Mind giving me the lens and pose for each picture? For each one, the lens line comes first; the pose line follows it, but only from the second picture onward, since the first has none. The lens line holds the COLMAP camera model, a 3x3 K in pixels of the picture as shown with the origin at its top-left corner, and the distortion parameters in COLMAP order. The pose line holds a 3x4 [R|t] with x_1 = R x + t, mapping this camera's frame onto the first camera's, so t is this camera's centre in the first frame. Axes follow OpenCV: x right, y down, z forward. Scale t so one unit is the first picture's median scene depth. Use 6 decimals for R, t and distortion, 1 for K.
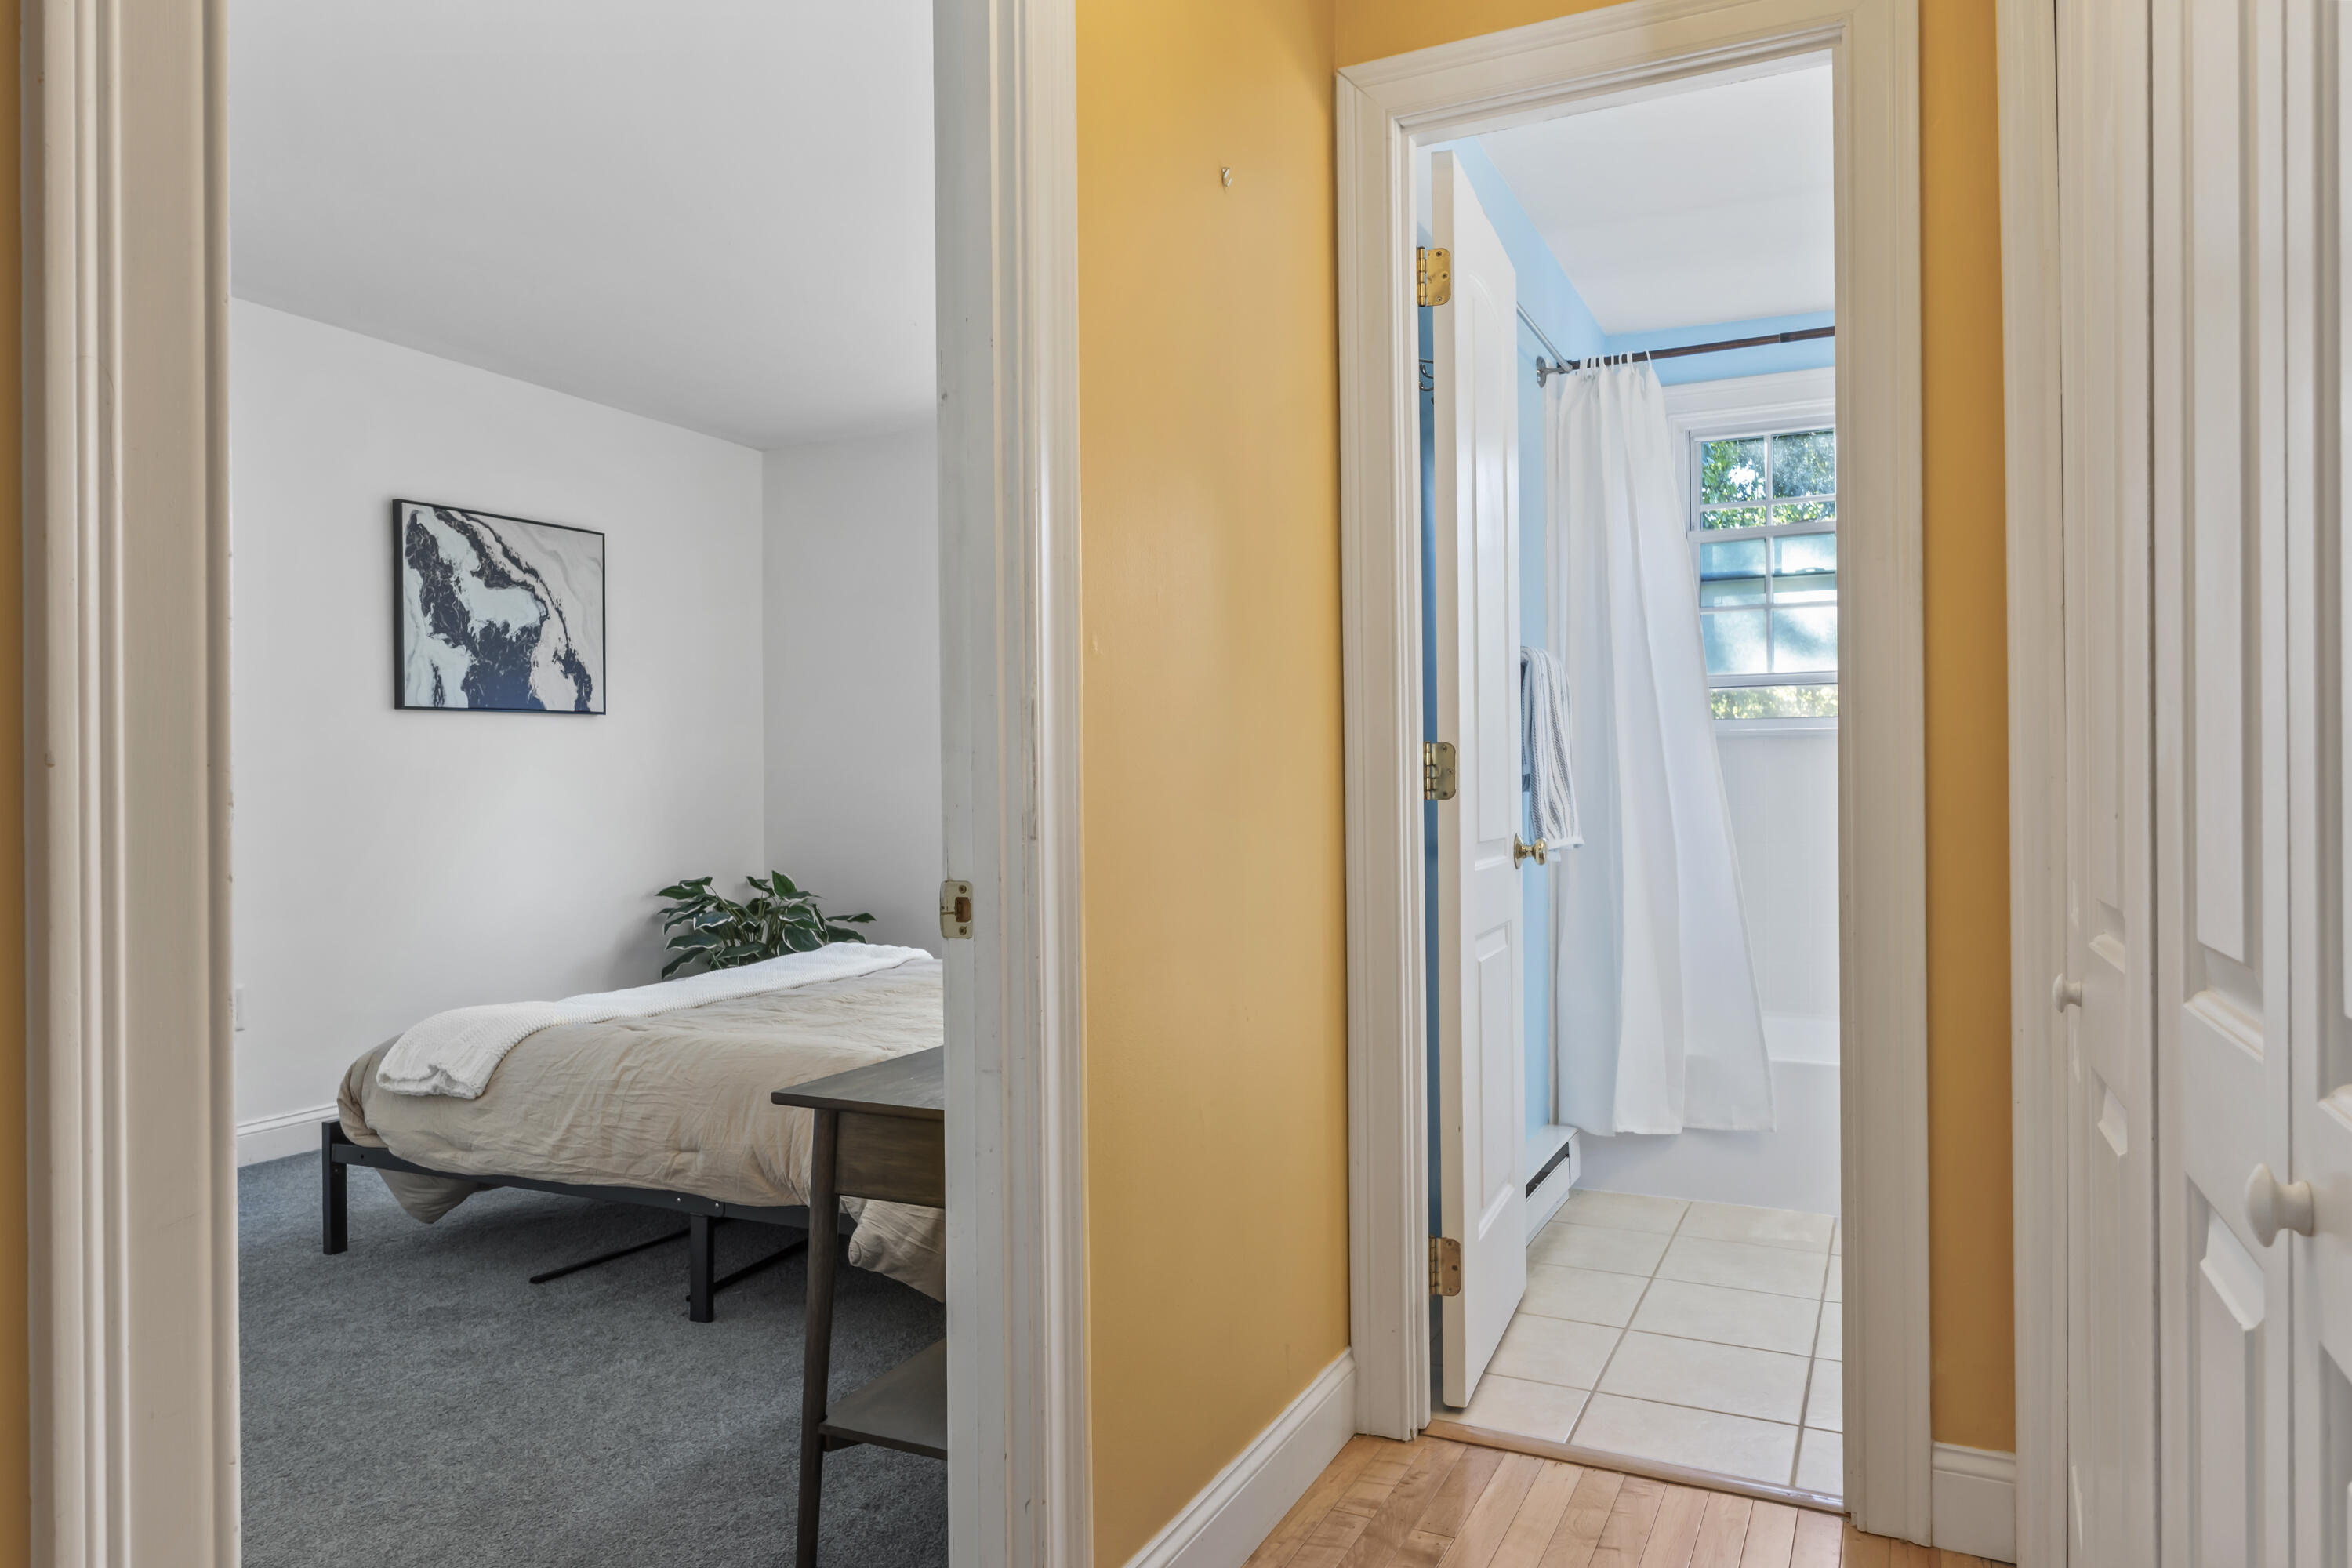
lens RADIAL K [[1468.2, 0, 1172.9], [0, 1468.2, 790.8], [0, 0, 1]] dist [-0.001995, -0.002940]
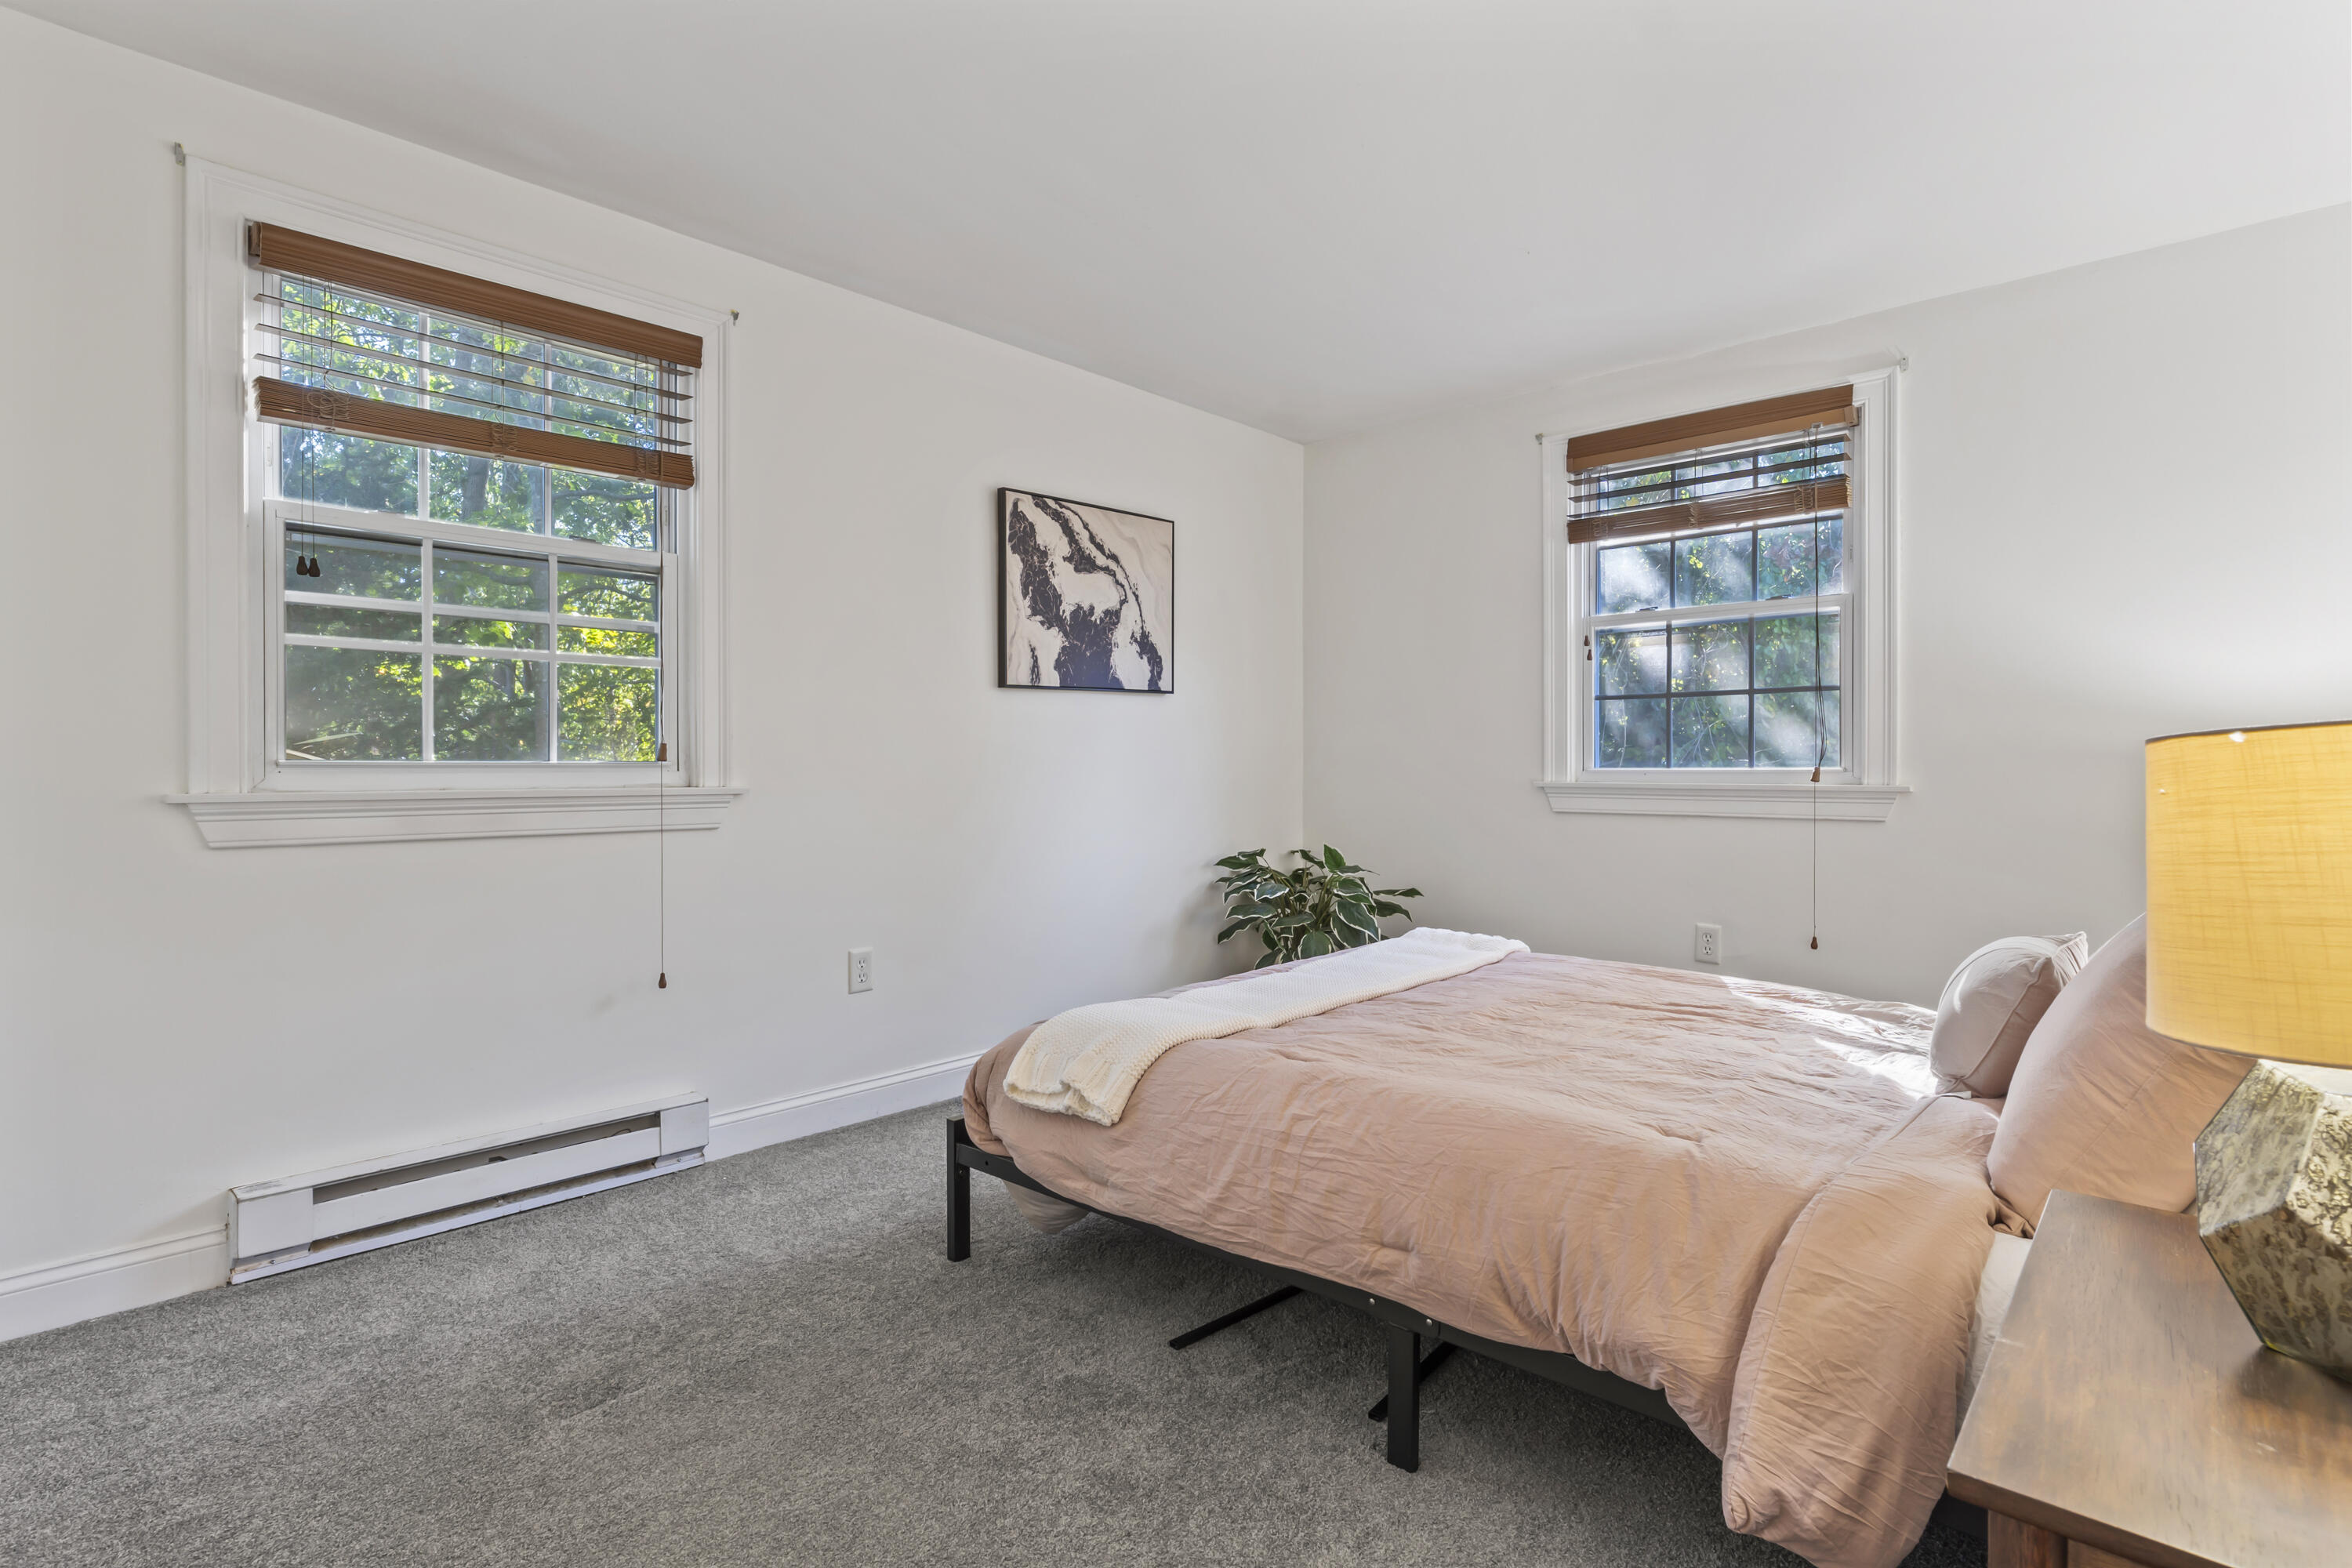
lens RADIAL K [[1137.8, 0, 1182.1], [0, 1137.8, 773.3], [0, 0, 1]] dist [-0.003728, -0.002065]
pose [[0.956522, 0.007118, -0.291573, -0.166143], [-0.005000, 0.999955, 0.008007, -0.001452], [0.291617, -0.006201, 0.956515, 0.257131]]
